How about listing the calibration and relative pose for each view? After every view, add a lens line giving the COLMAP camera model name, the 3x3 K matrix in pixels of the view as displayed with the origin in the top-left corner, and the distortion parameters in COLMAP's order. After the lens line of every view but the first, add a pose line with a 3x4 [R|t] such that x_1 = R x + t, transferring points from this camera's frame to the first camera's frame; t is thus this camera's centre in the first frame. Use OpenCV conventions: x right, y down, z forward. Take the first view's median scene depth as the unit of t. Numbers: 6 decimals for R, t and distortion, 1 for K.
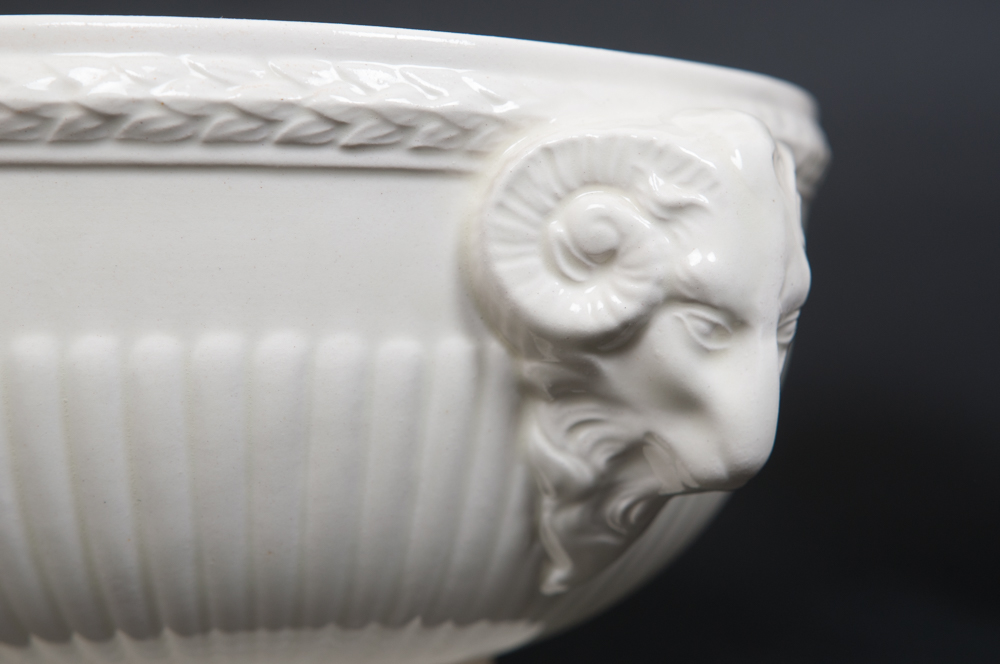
lens RADIAL K [[1555.5, 0, 500.0], [0, 1555.5, 332.0], [0, 0, 1]] dist [0.111098, -0.014686]
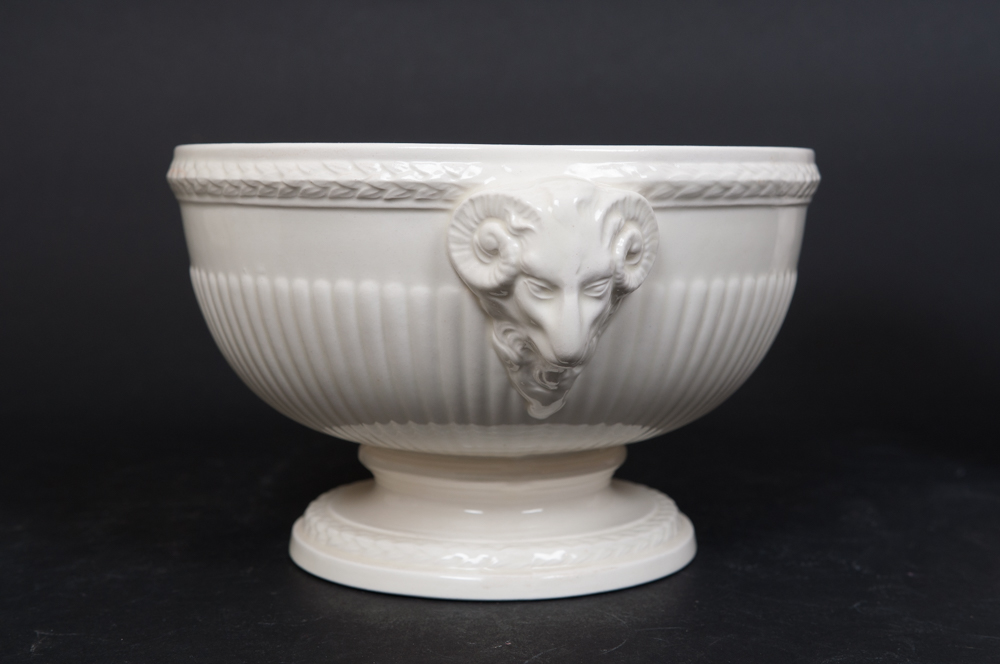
lens RADIAL K [[1555.5, 0, 500.0], [0, 1555.5, 332.0], [0, 0, 1]] dist [0.111098, -0.014686]
pose [[0.829910, 0.066463, -0.553924, 1.244129], [-0.018520, 0.995613, 0.091711, -0.133828], [0.557590, -0.065853, 0.827500, -0.736524]]
